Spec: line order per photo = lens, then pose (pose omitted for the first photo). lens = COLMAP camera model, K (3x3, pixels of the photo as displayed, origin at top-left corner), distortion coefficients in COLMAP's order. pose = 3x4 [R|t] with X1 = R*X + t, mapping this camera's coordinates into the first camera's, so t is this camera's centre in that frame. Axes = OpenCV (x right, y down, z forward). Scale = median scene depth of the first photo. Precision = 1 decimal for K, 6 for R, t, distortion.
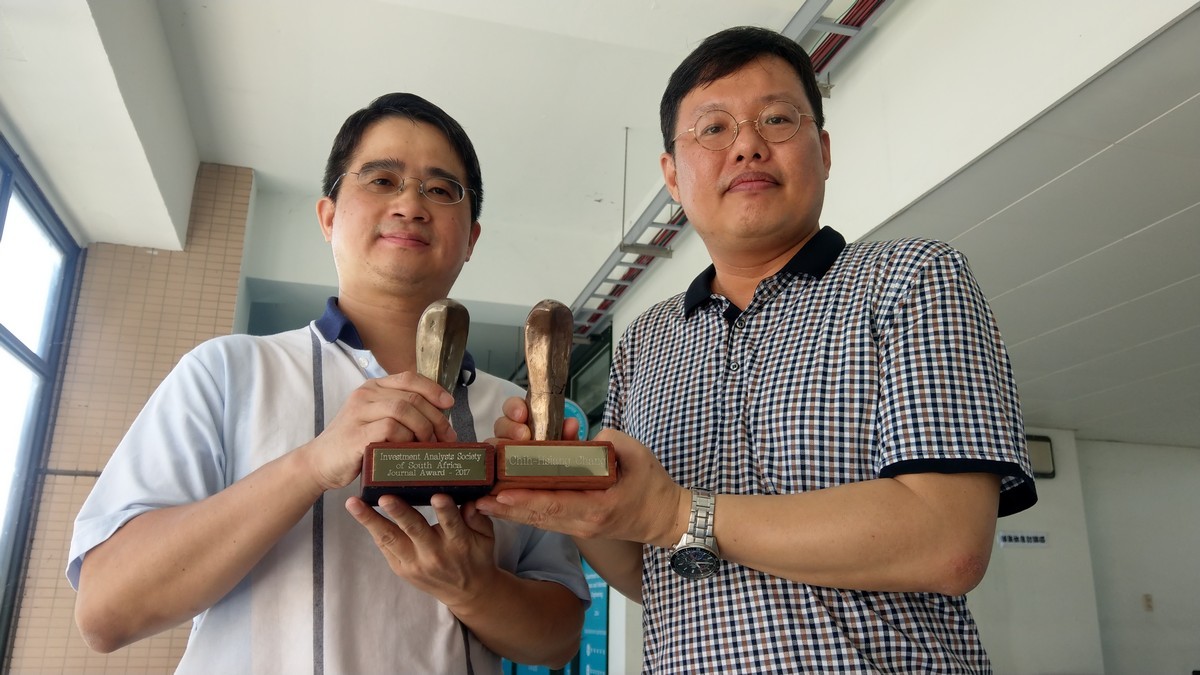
lens RADIAL K [[946.3, 0, 602.3], [0, 946.3, 333.9], [0, 0, 1]] dist [-0.019222, -0.019267]
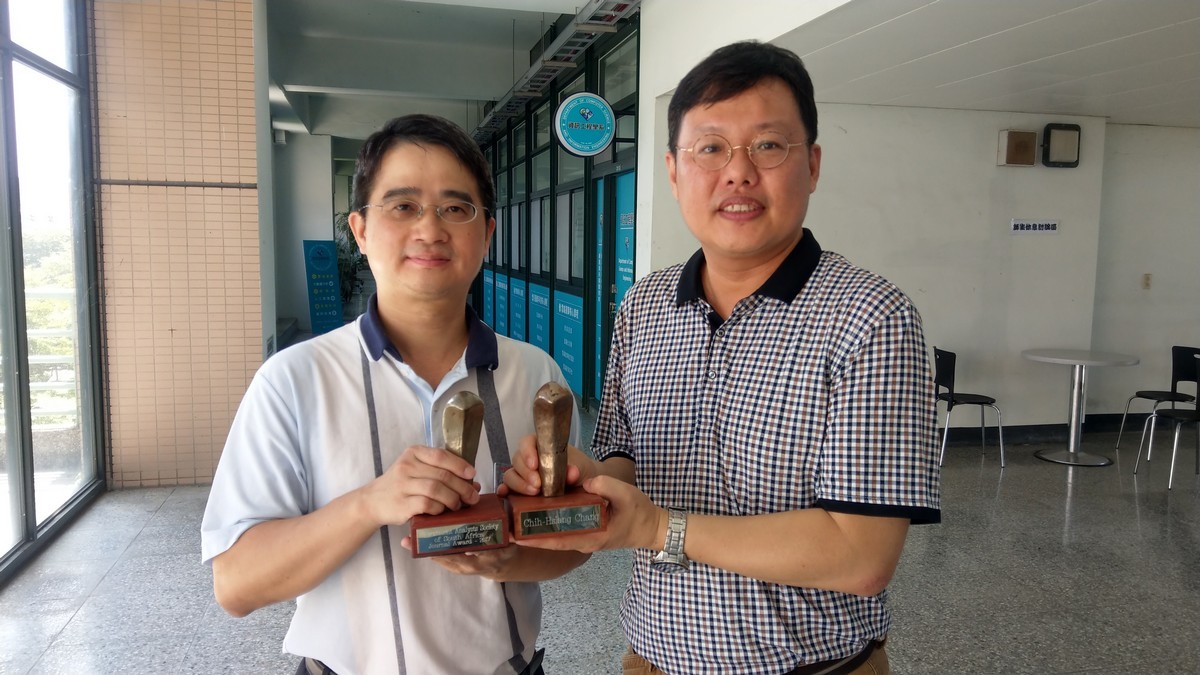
lens RADIAL K [[946.3, 0, 599.1], [0, 946.3, 338.7], [0, 0, 1]] dist [-0.019222, -0.019267]
pose [[0.999222, 0.003181, -0.039309, 0.044605], [0.013161, 0.912699, 0.408420, -0.511753], [0.037177, -0.408620, 0.911947, -0.074770]]
